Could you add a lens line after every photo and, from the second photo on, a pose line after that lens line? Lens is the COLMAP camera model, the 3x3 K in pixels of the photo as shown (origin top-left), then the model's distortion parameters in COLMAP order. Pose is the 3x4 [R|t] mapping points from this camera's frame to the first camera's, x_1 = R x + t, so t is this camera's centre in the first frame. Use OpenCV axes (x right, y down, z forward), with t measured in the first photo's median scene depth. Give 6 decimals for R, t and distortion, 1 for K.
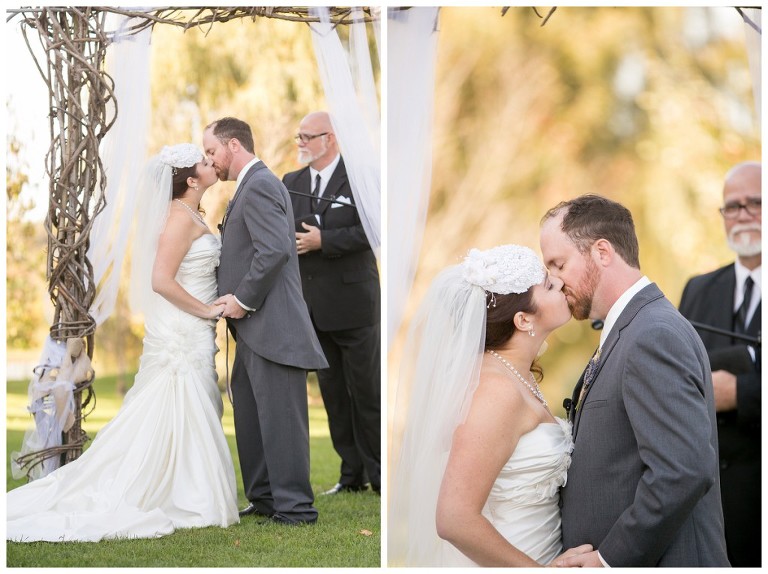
lens RADIAL K [[2923.3, 0, 384.0], [0, 2923.3, 286.8], [0, 0, 1]] dist [-0.277419, 0.000000]
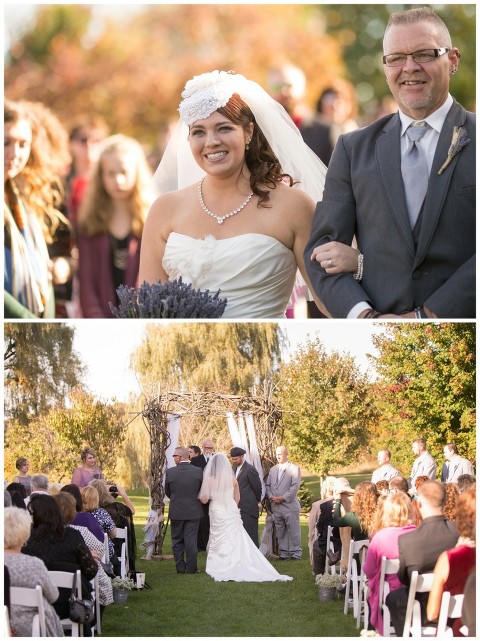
lens RADIAL K [[2439.9, 0, 240.0], [0, 2439.9, 320.7], [0, 0, 1]] dist [-0.277419, 0.000000]
pose [[0.999600, -0.006217, -0.027577, 0.068110], [0.005831, 0.999884, -0.014071, -0.160944], [0.027661, 0.013904, 0.999521, -1.834339]]
